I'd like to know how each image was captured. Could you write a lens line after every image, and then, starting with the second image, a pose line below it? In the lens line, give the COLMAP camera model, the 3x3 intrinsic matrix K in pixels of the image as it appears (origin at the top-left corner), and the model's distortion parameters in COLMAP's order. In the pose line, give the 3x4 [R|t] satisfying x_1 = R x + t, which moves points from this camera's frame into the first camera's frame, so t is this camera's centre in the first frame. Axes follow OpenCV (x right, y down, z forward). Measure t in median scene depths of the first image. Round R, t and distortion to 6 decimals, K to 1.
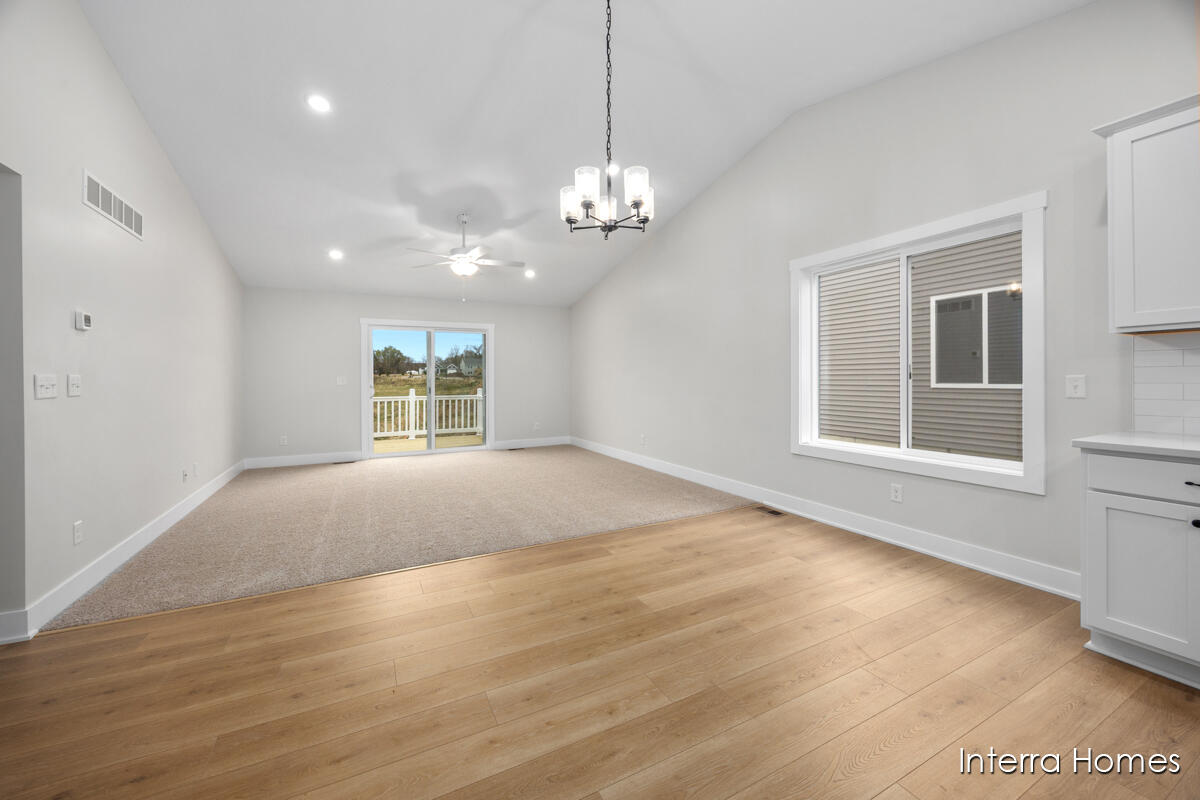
lens RADIAL K [[461.1, 0, 600.5], [0, 461.1, 381.1], [0, 0, 1]] dist [0.001431, 0.000450]
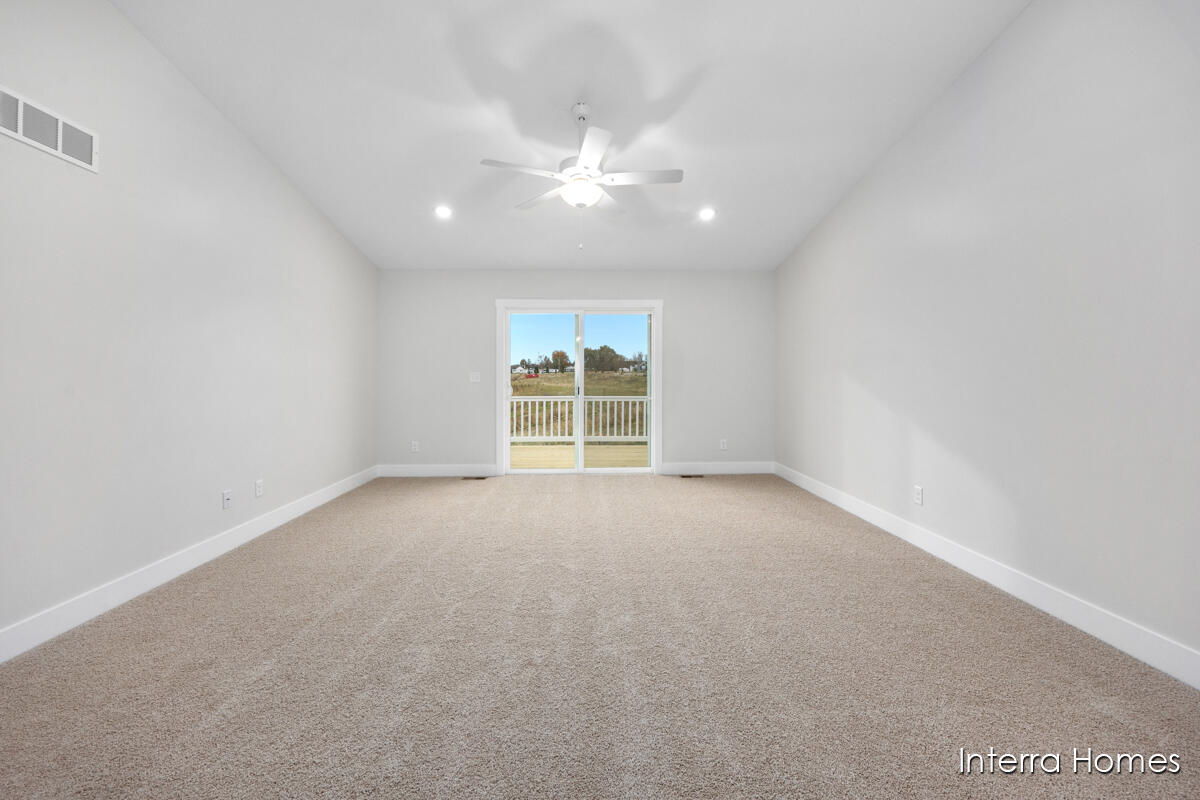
lens RADIAL K [[461.1, 0, 597.4], [0, 461.1, 374.1], [0, 0, 1]] dist [0.001431, 0.000450]
pose [[0.899845, 0.001346, -0.436208, -0.007244], [-0.005092, 0.999960, -0.007420, -0.000987], [0.436180, 0.008898, 0.899815, 0.334031]]
